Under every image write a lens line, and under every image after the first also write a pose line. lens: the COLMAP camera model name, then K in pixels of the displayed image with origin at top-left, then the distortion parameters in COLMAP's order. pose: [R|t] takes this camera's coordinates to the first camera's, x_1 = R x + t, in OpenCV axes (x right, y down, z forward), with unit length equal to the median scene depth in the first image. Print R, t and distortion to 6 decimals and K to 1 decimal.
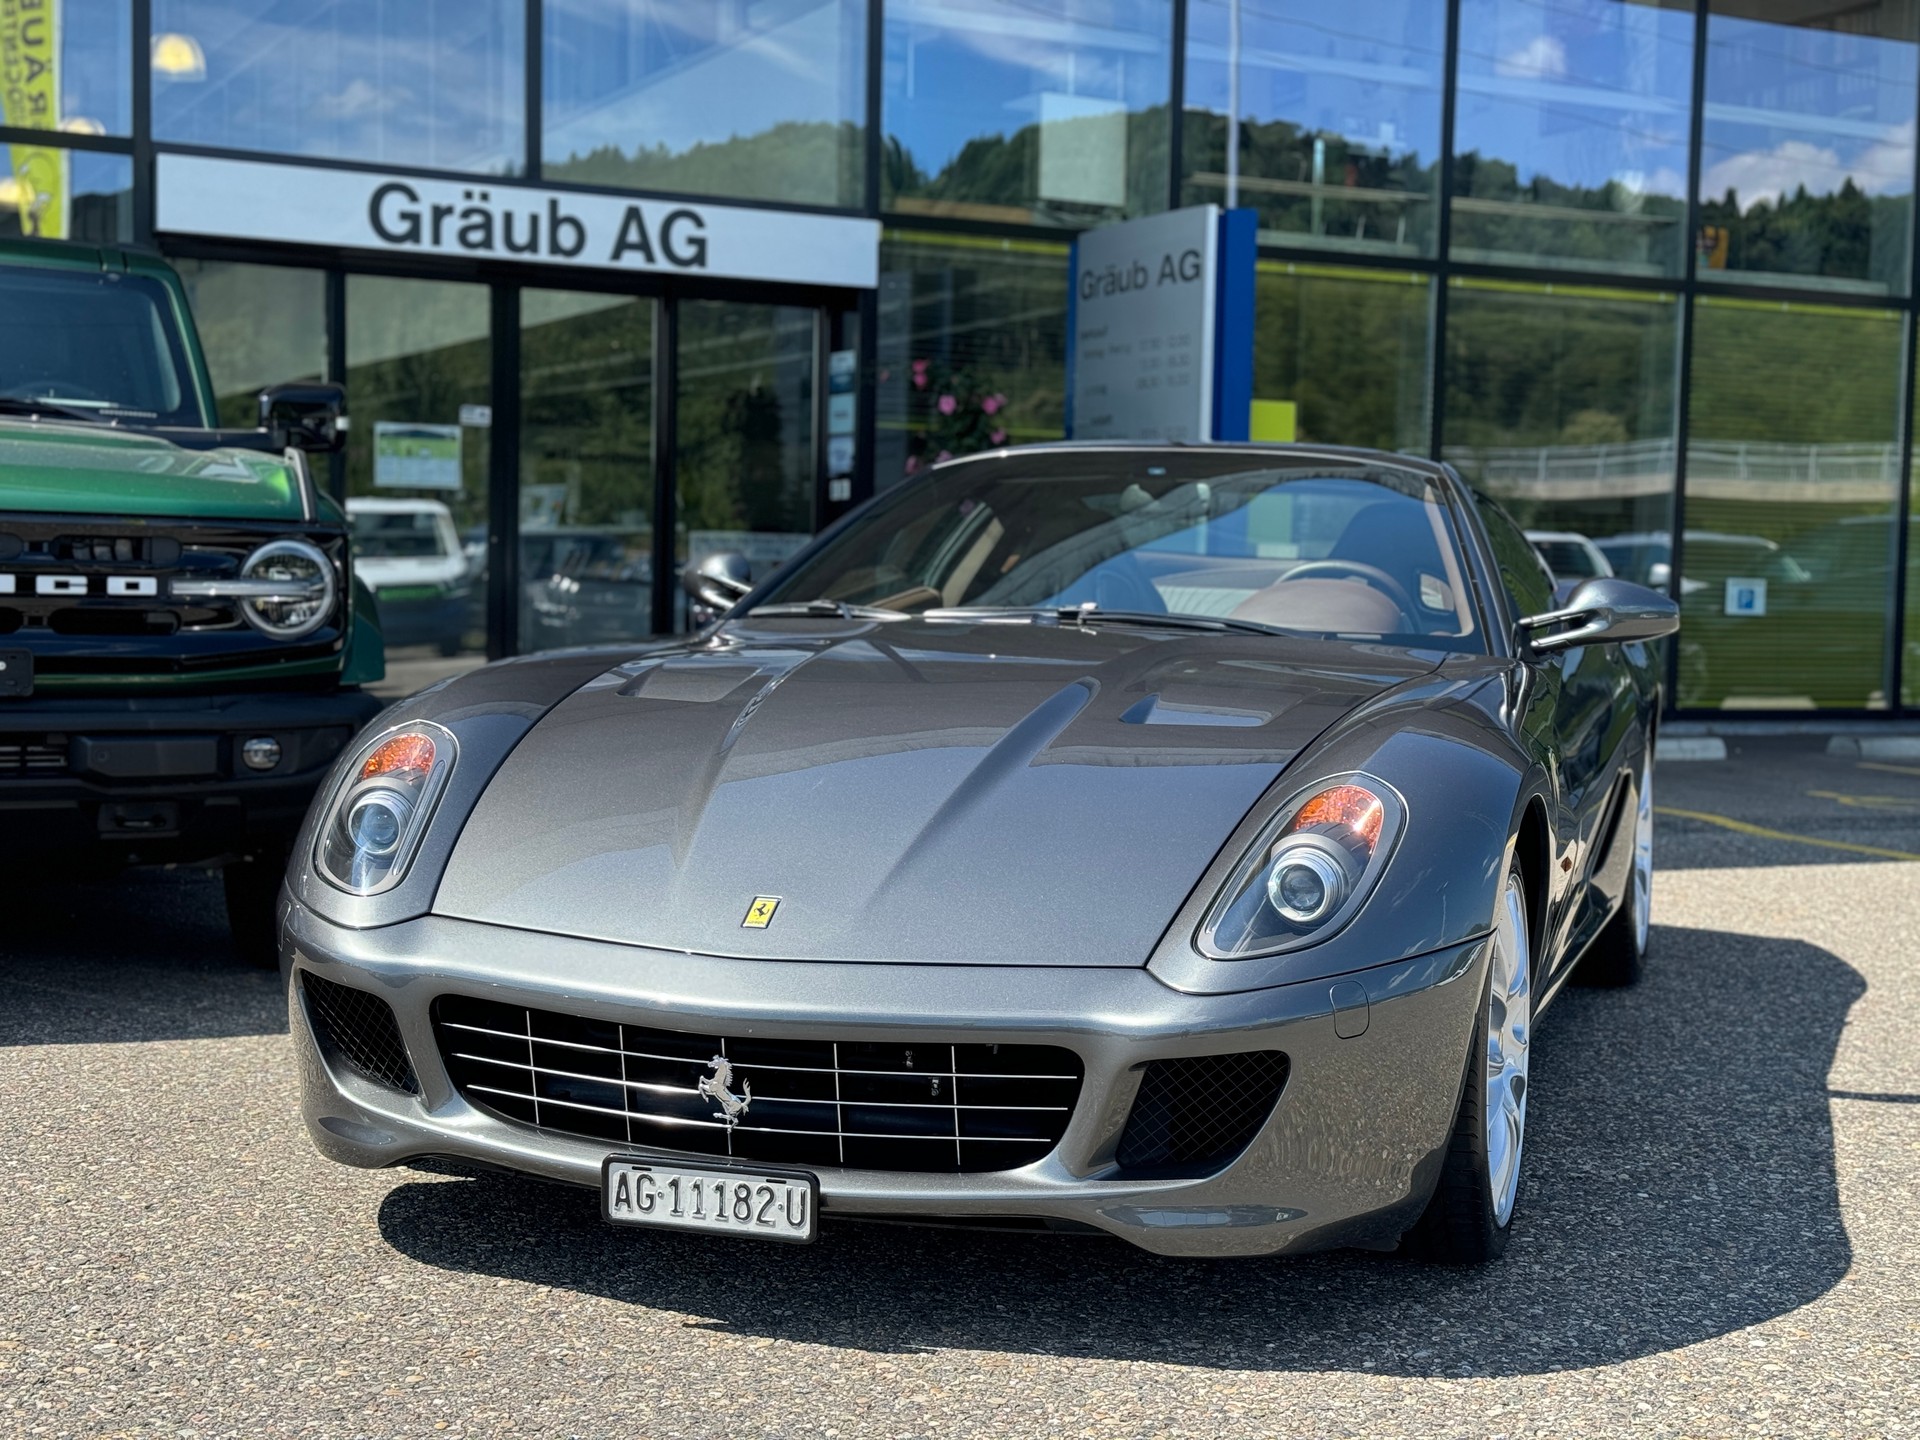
lens RADIAL K [[2651.4, 0, 960.0], [0, 2651.4, 720.0], [0, 0, 1]] dist [0.198682, -0.405230]
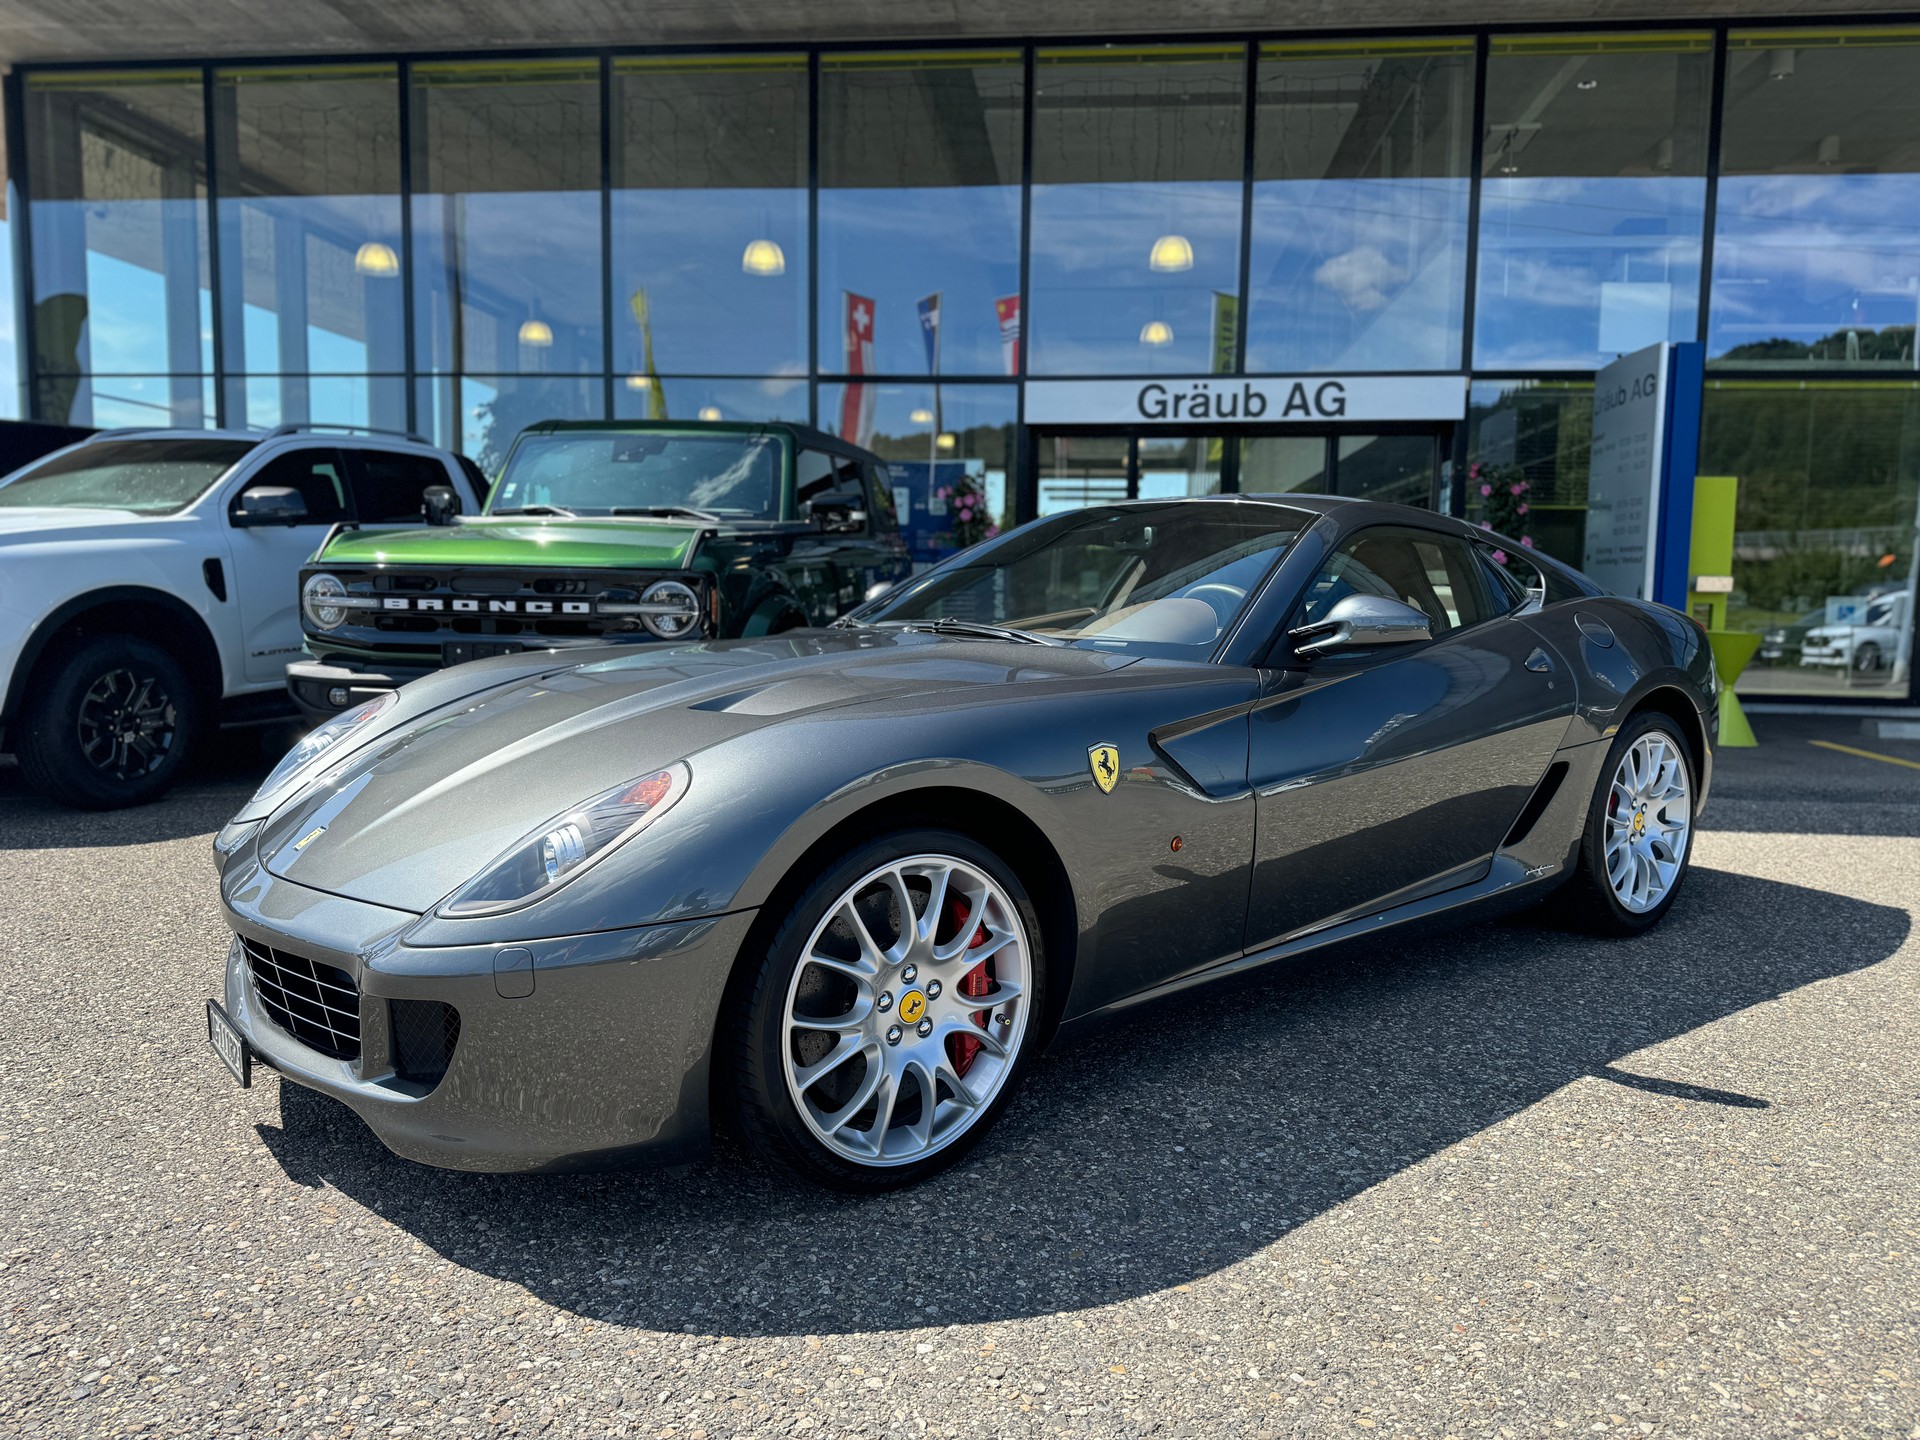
lens RADIAL K [[1344.0, 0, 964.8], [0, 1344.0, 718.1], [0, 0, 1]] dist [0.061061, -0.076395]
pose [[0.841174, 0.039650, -0.539309, 0.205995], [-0.025404, 0.999105, 0.033831, -0.007517], [0.540167, -0.014757, 0.841428, 0.211448]]
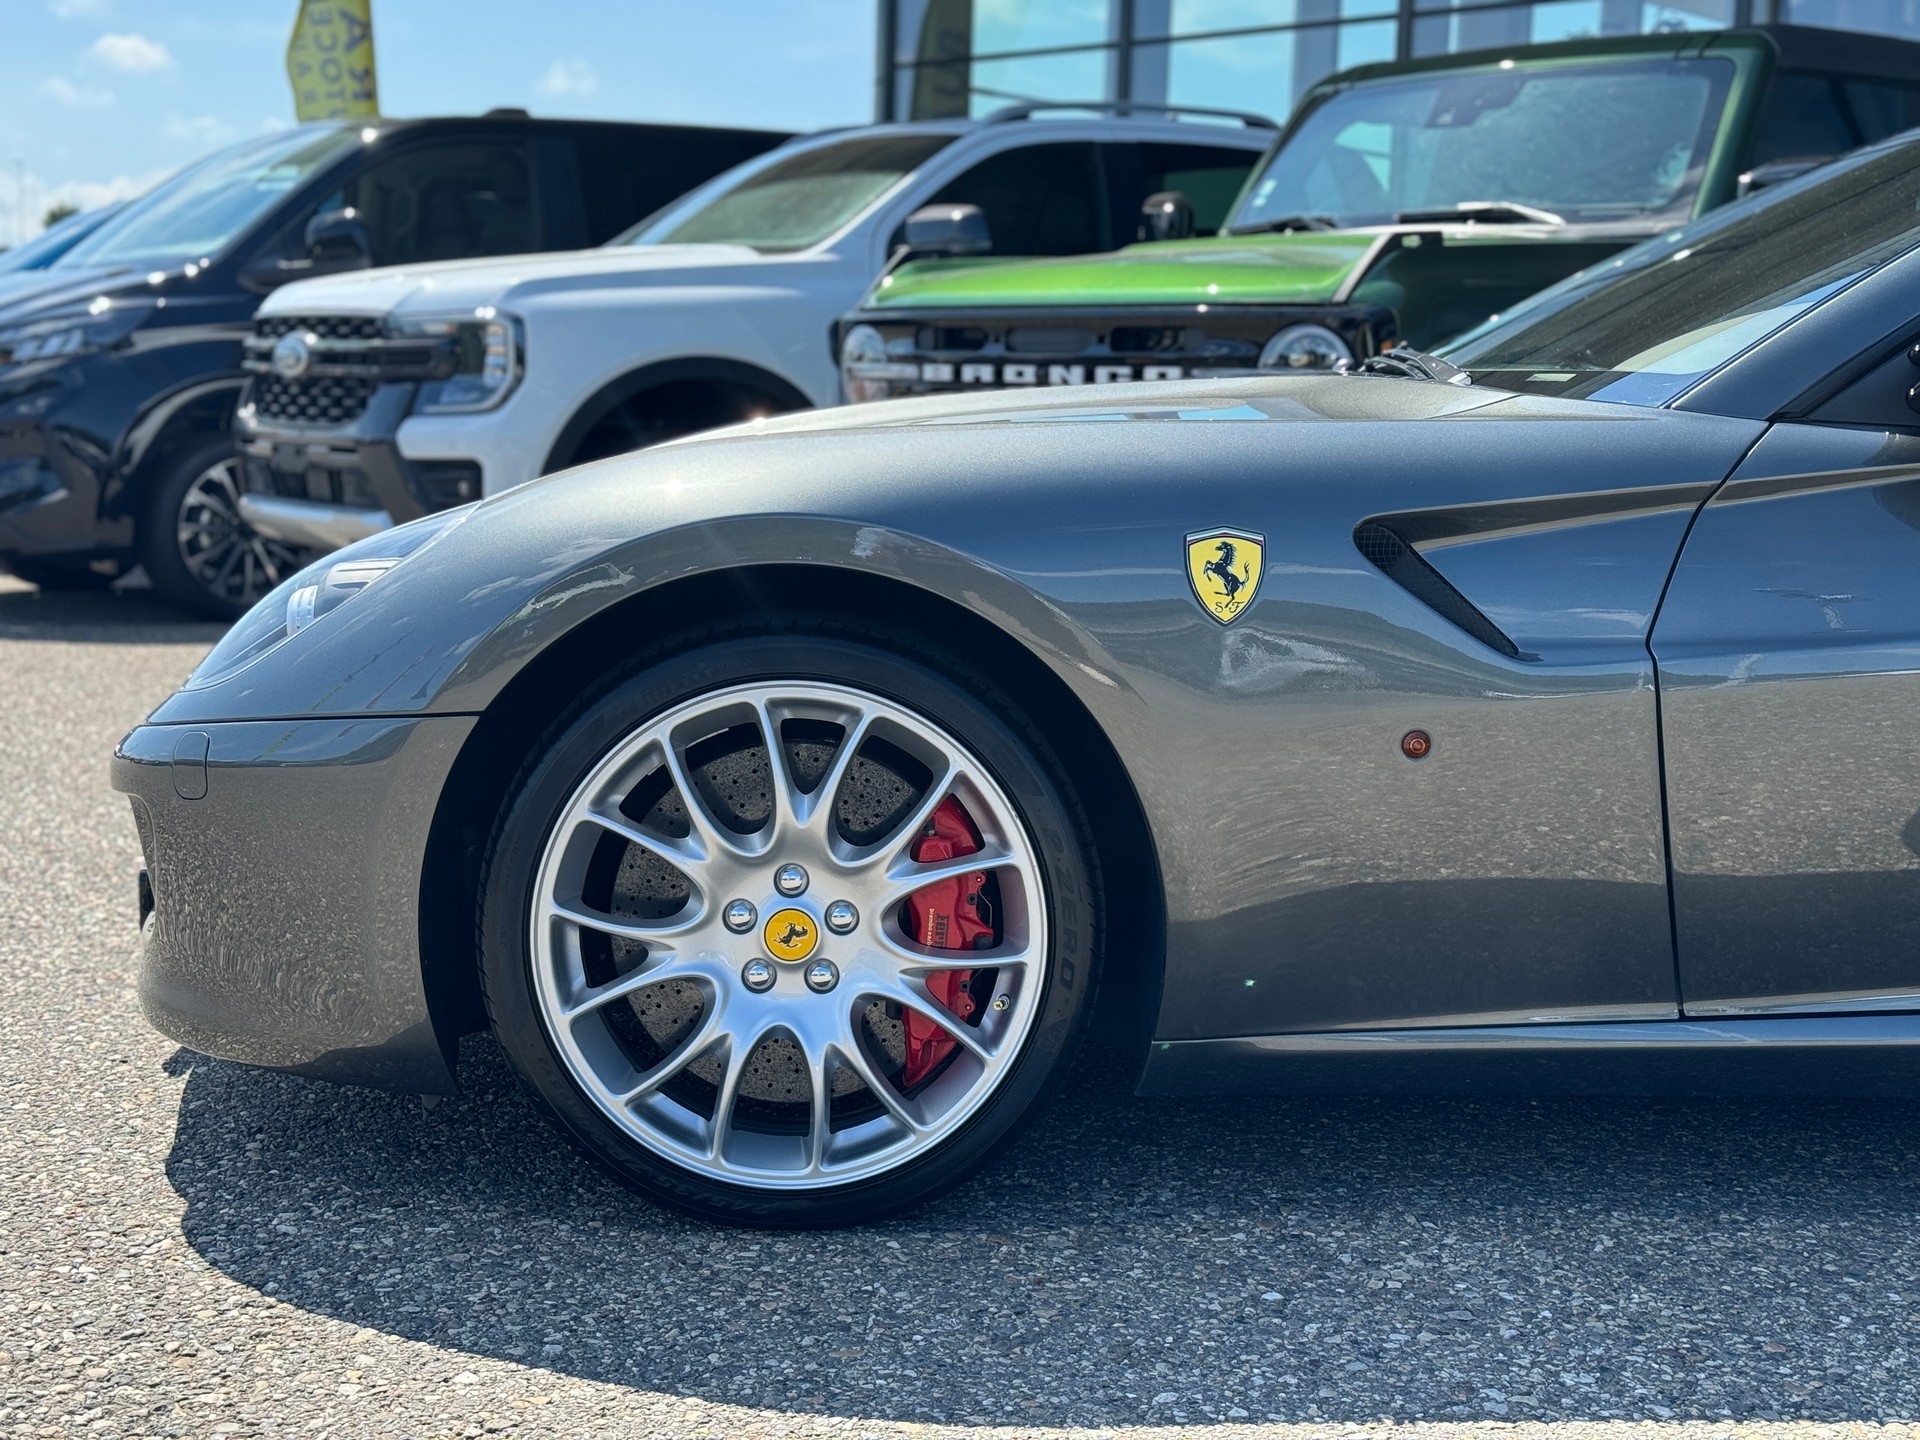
lens RADIAL K [[2663.3, 0, 955.0], [0, 2663.3, 718.3], [0, 0, 1]] dist [0.127095, 0.081492]
pose [[0.327828, 0.093161, -0.940133, 0.335922], [-0.072704, 0.994663, 0.073212, 0.005796], [0.941936, 0.044351, 0.332851, 0.319792]]
